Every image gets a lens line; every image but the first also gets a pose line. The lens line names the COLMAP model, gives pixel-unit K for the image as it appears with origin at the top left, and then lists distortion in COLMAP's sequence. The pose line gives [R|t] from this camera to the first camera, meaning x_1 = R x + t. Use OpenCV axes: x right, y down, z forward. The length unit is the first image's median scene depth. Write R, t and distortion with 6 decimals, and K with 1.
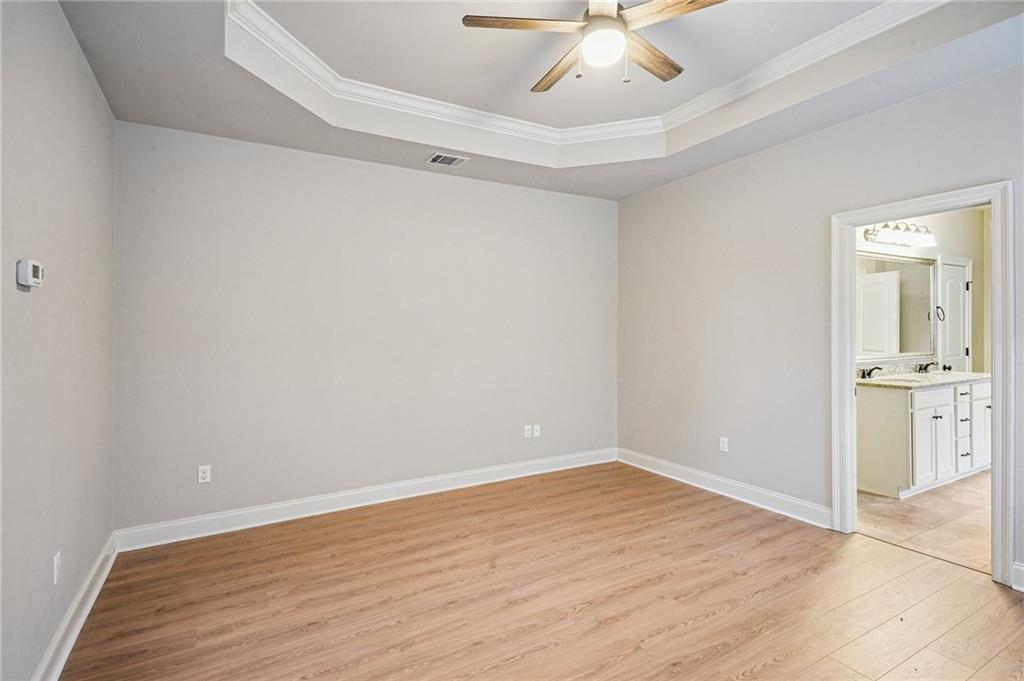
lens RADIAL K [[497.5, 0, 511.2], [0, 497.5, 326.8], [0, 0, 1]] dist [0.046373, -0.001288]
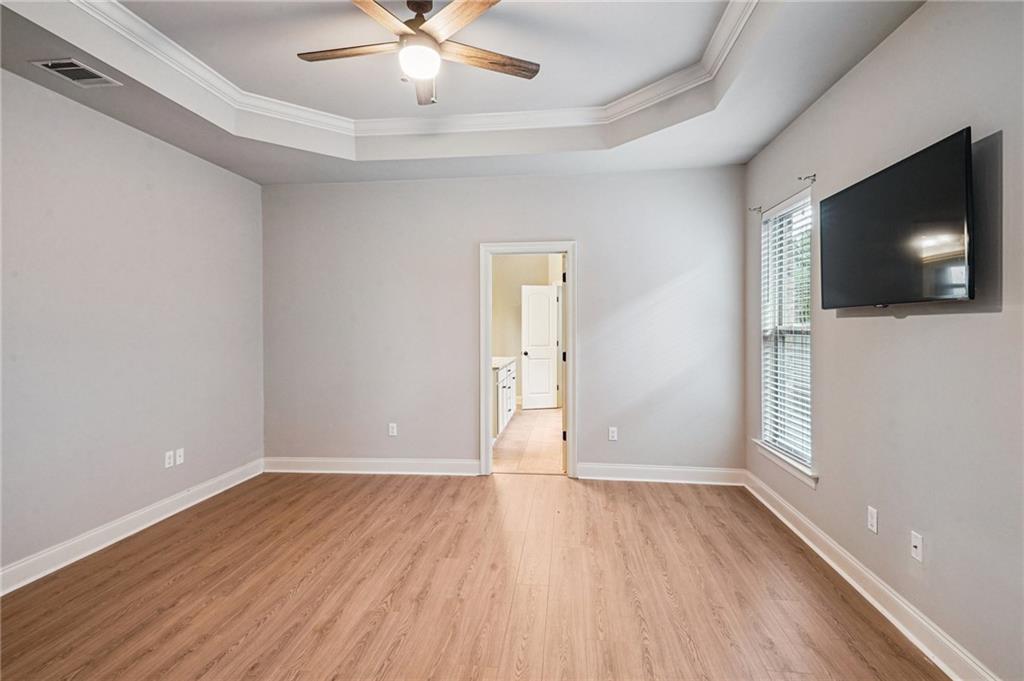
lens RADIAL K [[497.5, 0, 511.2], [0, 497.5, 326.8], [0, 0, 1]] dist [0.046373, -0.001288]
pose [[0.600909, 0.003403, 0.799310, -0.371363], [-0.002424, 0.999994, -0.002435, 0.007312], [-0.799314, -0.000474, 0.600914, 0.135684]]
